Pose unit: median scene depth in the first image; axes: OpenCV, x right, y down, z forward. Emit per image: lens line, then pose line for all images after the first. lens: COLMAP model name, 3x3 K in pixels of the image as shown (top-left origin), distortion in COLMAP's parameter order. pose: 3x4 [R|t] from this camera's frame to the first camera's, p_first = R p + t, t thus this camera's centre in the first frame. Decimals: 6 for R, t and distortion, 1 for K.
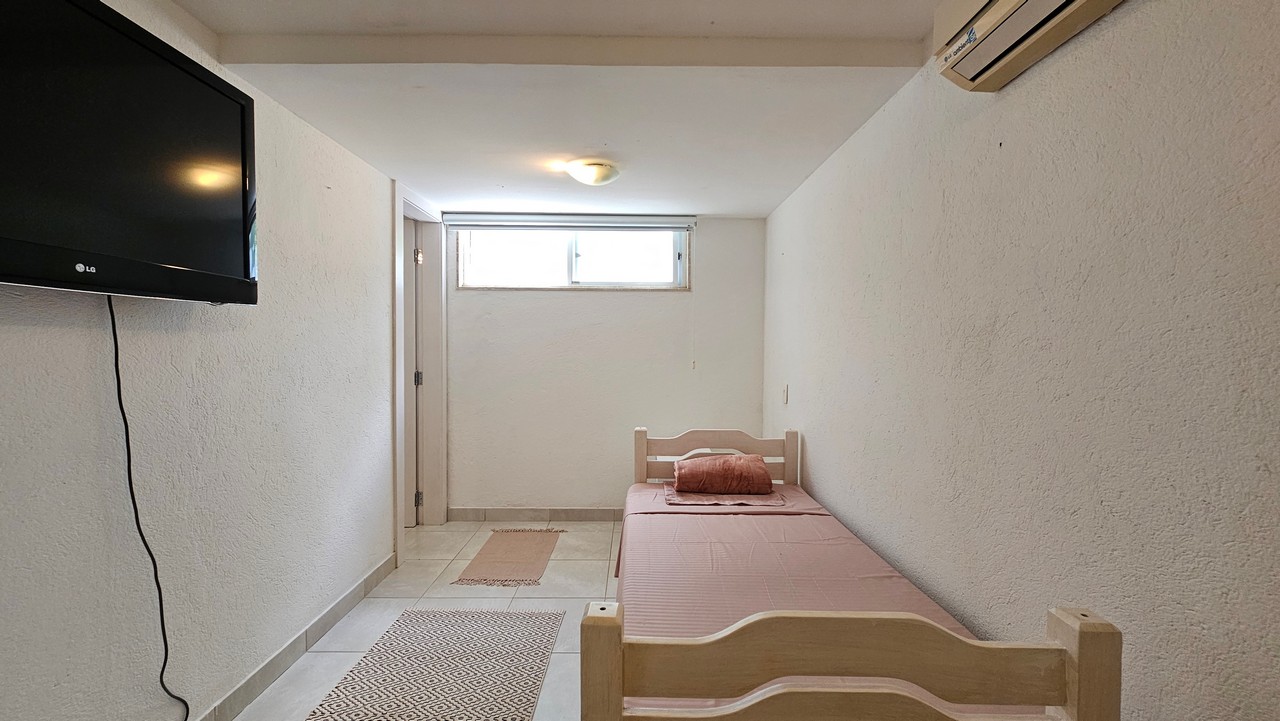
lens RADIAL K [[526.4, 0, 640.0], [0, 526.4, 360.5], [0, 0, 1]] dist [0.000480, 0.000015]
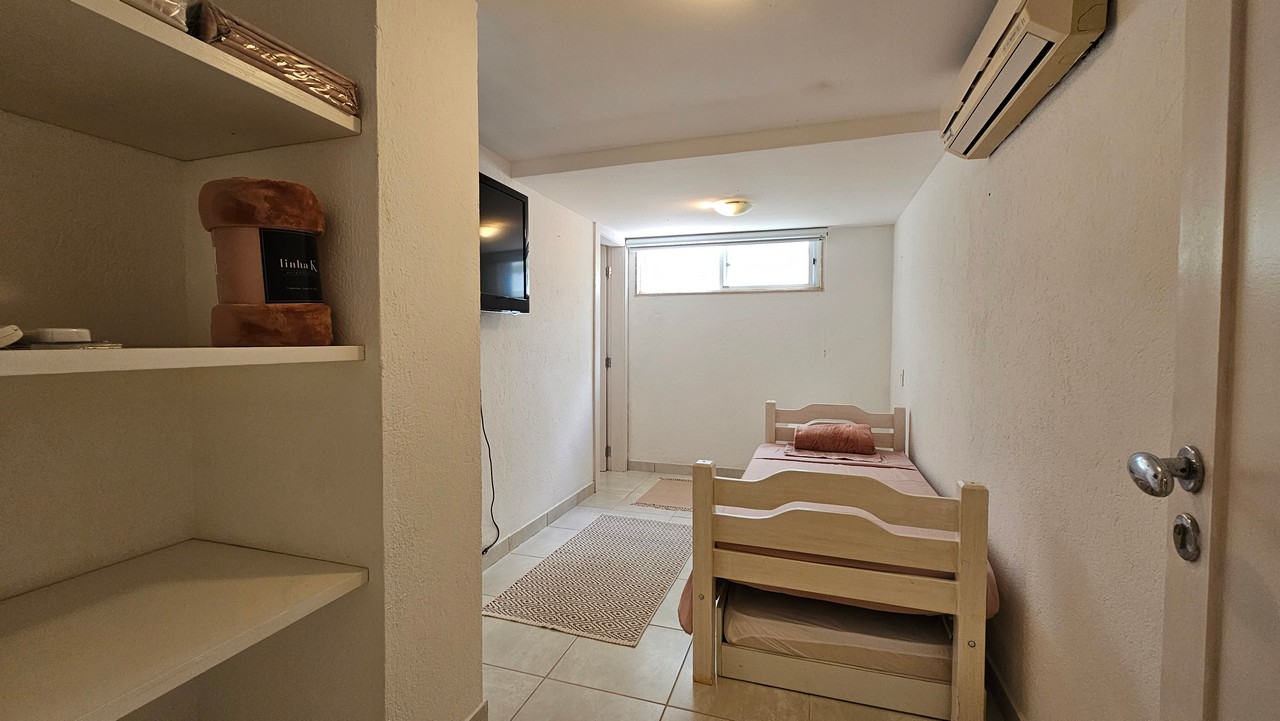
lens RADIAL K [[526.4, 0, 640.0], [0, 526.4, 360.5], [0, 0, 1]] dist [0.000480, 0.000015]
pose [[0.948462, 0.007854, -0.316794, 0.103856], [-0.005242, 0.999945, 0.009098, 0.019303], [0.316848, -0.006968, 0.948451, -0.314041]]
